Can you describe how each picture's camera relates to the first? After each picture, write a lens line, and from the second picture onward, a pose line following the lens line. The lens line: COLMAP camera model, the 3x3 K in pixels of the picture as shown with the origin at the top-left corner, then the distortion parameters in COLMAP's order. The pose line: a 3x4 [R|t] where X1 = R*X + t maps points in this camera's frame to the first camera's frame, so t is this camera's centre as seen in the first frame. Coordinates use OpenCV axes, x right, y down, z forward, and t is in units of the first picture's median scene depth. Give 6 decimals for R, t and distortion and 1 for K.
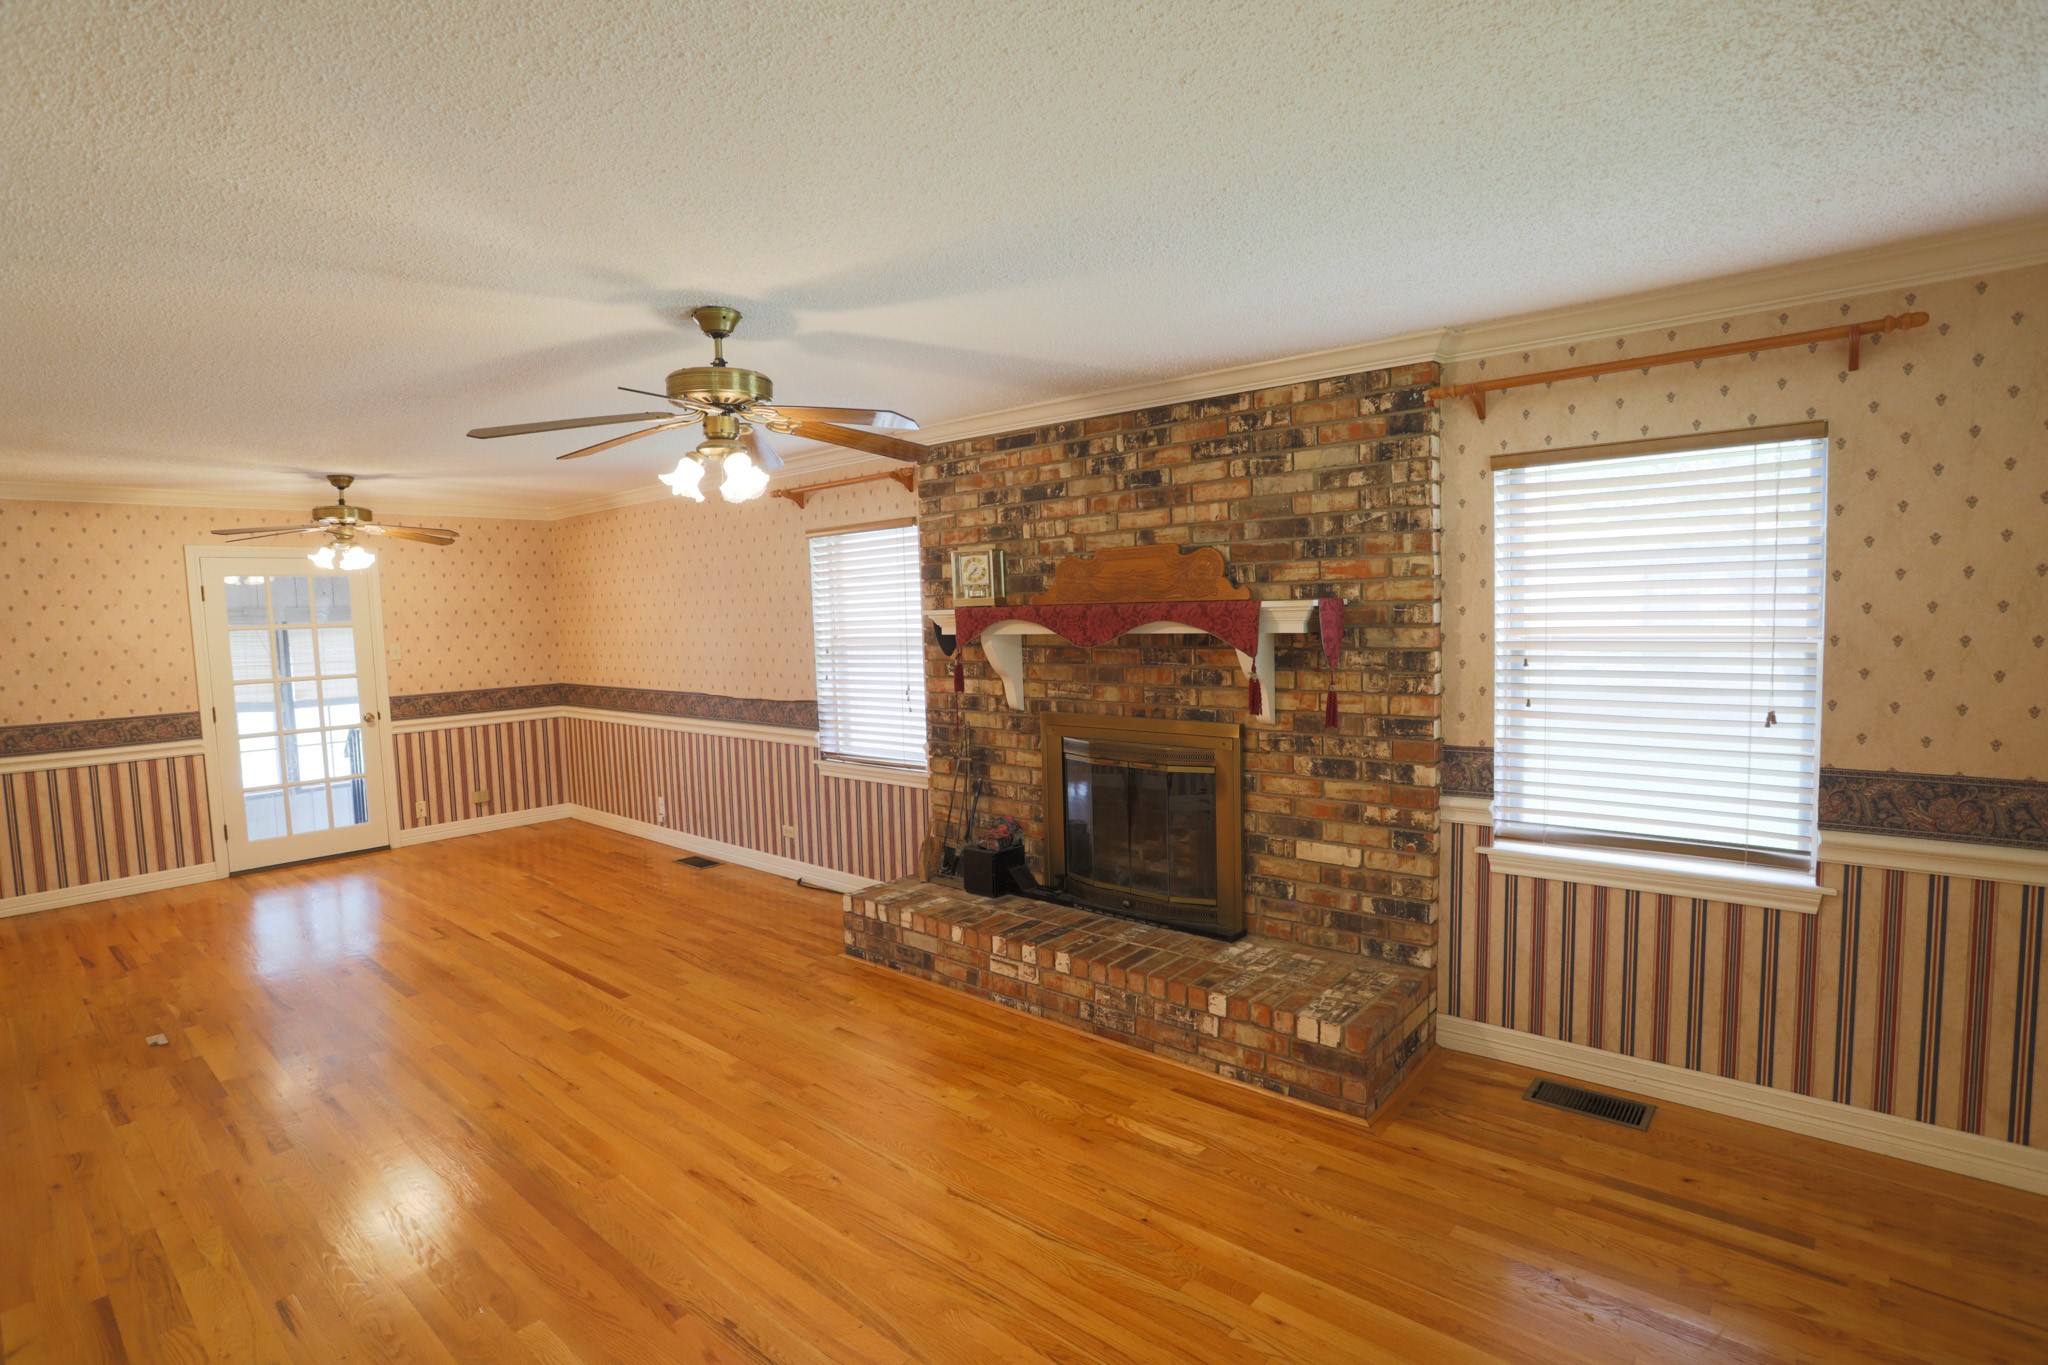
lens RADIAL K [[1006.1, 0, 1010.0], [0, 1006.1, 687.9], [0, 0, 1]] dist [-0.056934, 0.023564]
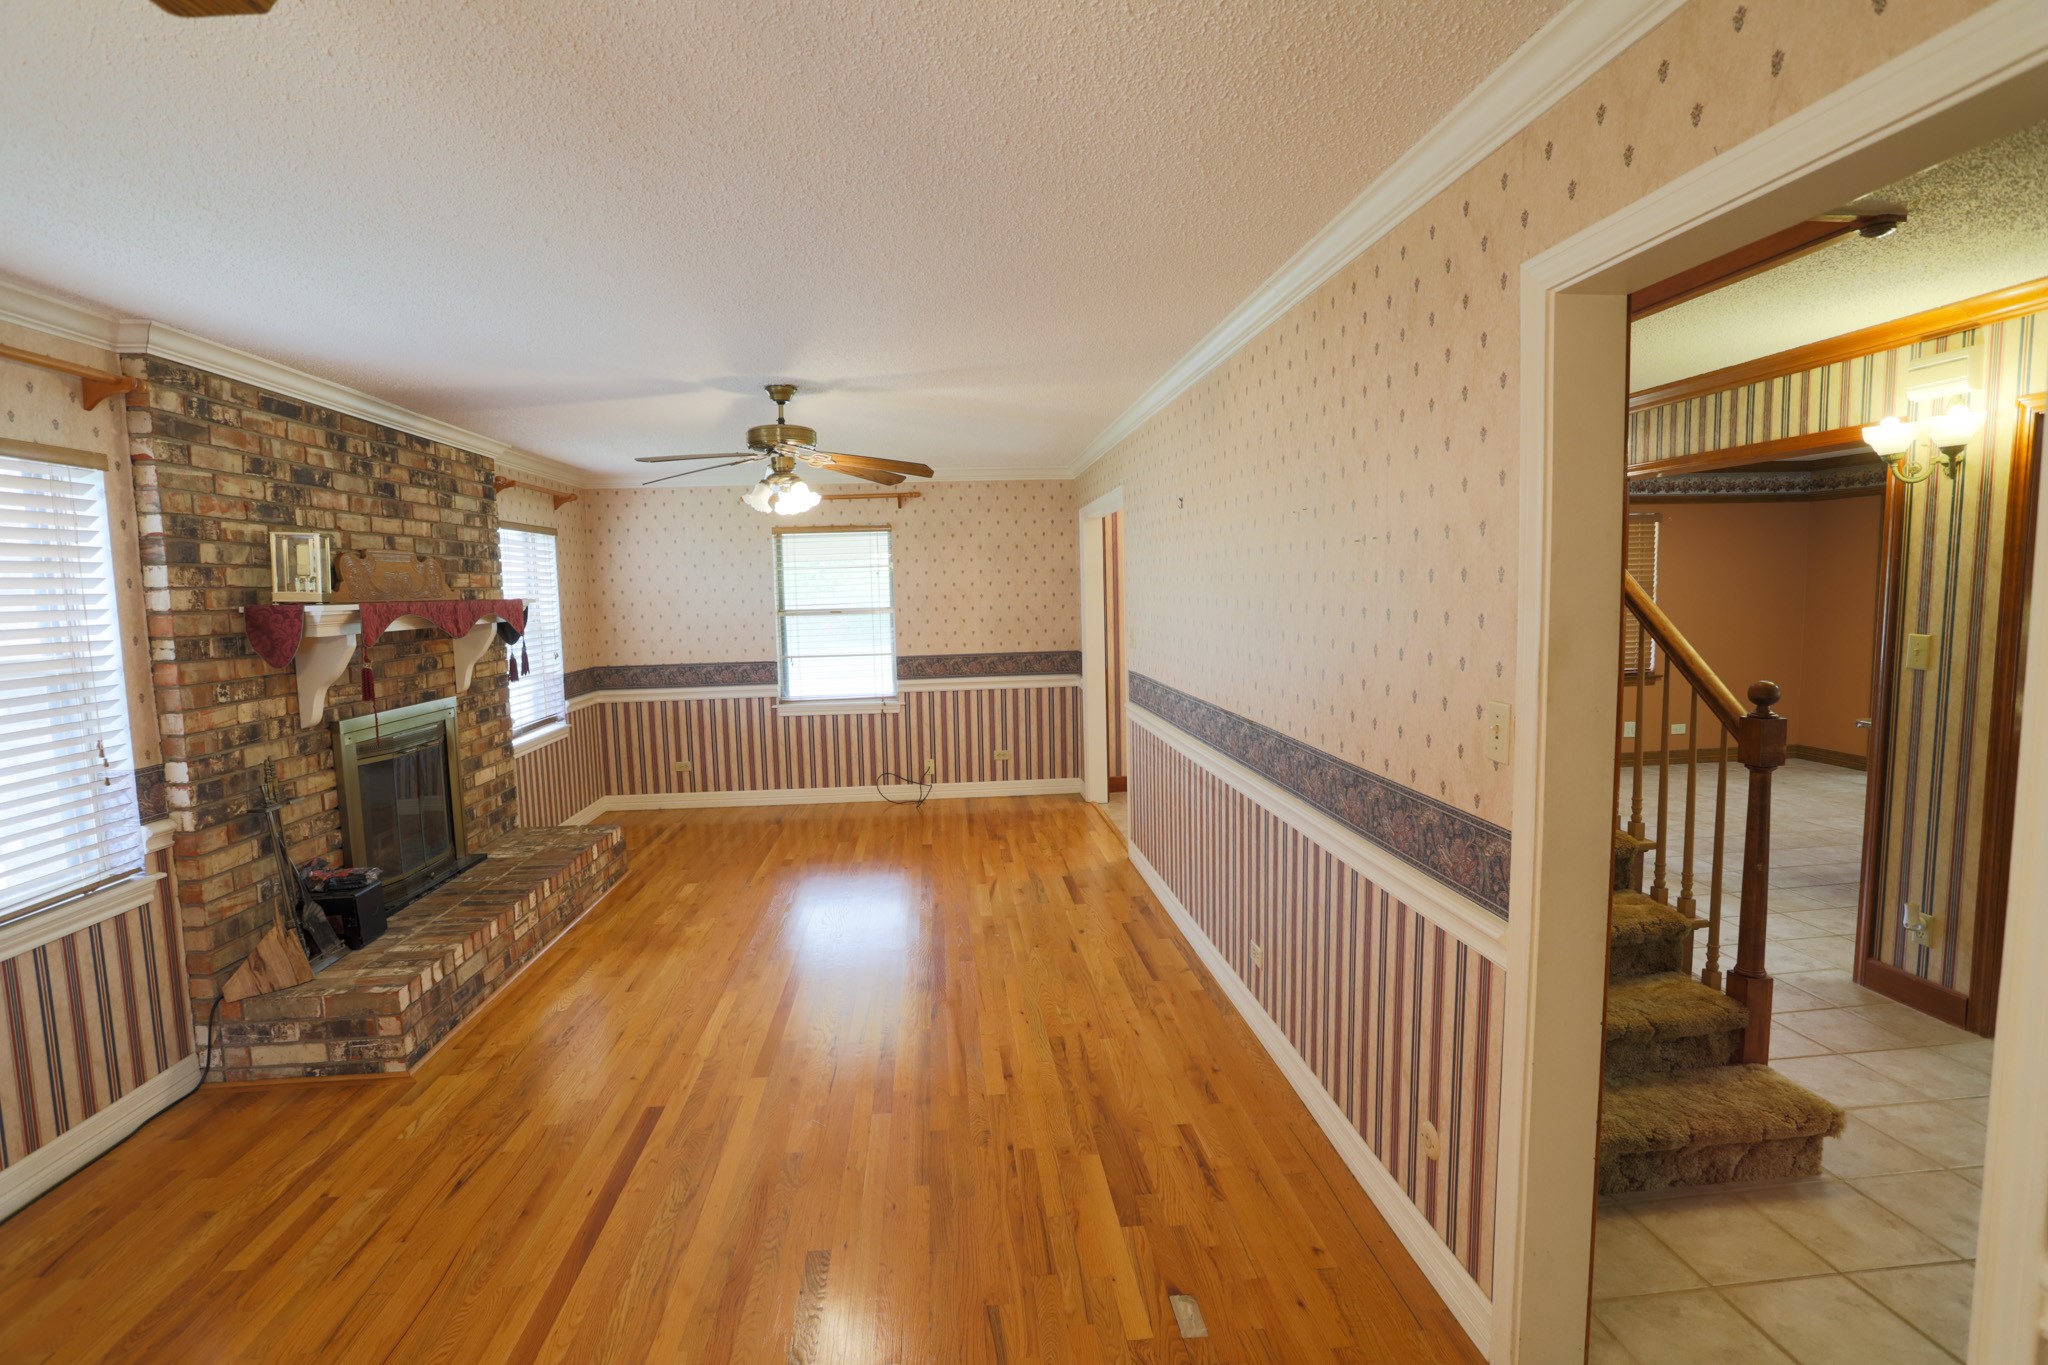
lens RADIAL K [[1006.1, 0, 1013.6], [0, 1006.1, 684.8], [0, 0, 1]] dist [-0.056934, 0.023564]
pose [[-0.718277, -0.024451, 0.695327, -1.008571], [0.096442, 0.986236, 0.134306, -0.068299], [-0.689041, 0.163527, -0.706033, 1.195156]]
